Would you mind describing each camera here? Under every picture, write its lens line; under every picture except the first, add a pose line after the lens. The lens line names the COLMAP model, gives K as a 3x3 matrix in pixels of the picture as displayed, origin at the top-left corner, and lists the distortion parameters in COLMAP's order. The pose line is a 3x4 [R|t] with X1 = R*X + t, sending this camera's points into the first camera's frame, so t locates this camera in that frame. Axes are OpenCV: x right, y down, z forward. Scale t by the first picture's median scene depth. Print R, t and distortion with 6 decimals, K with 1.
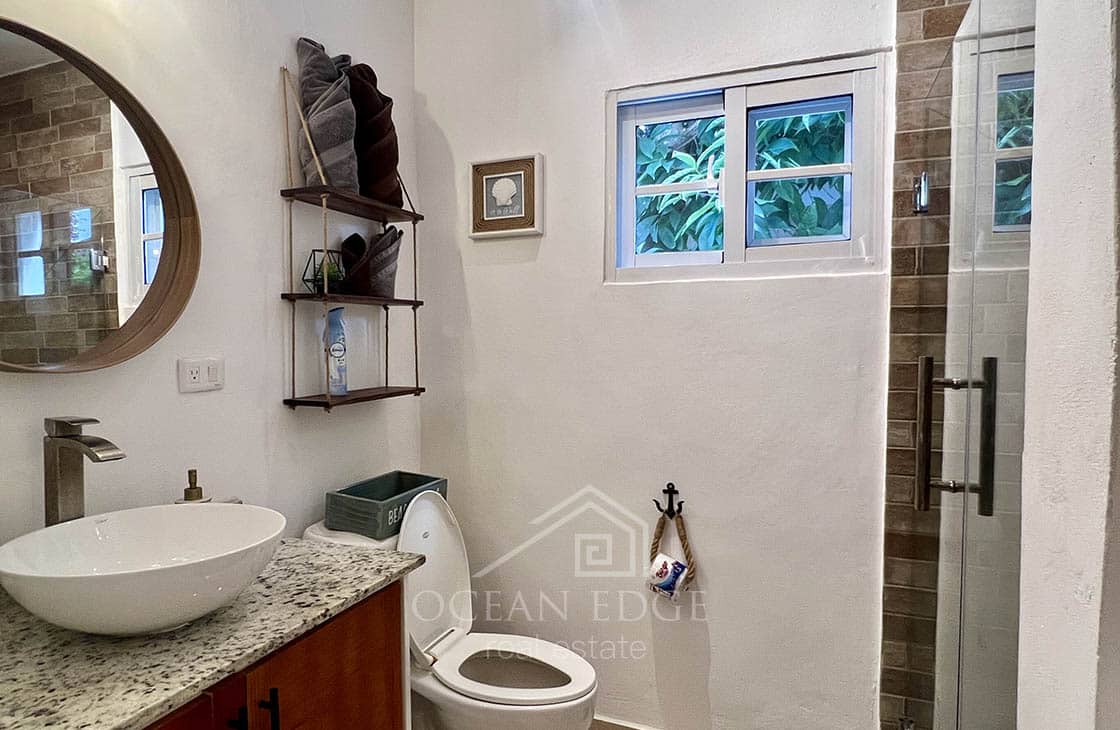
lens RADIAL K [[670.4, 0, 556.0], [0, 670.4, 374.5], [0, 0, 1]] dist [-0.002158, -0.001656]
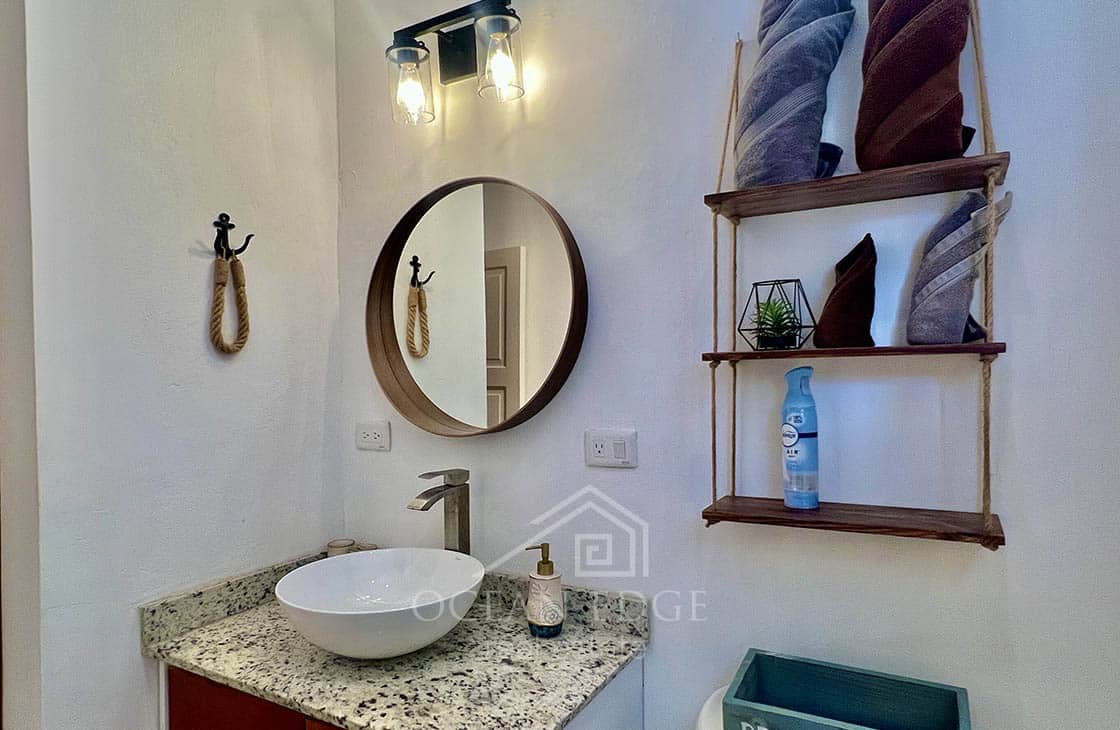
lens RADIAL K [[670.4, 0, 556.0], [0, 670.4, 374.5], [0, 0, 1]] dist [-0.002158, -0.001656]
pose [[-0.159463, 0.021278, -0.986975, 0.580456], [-0.029906, 0.999205, 0.026374, -0.182553], [0.986751, 0.033722, -0.158700, 1.550561]]
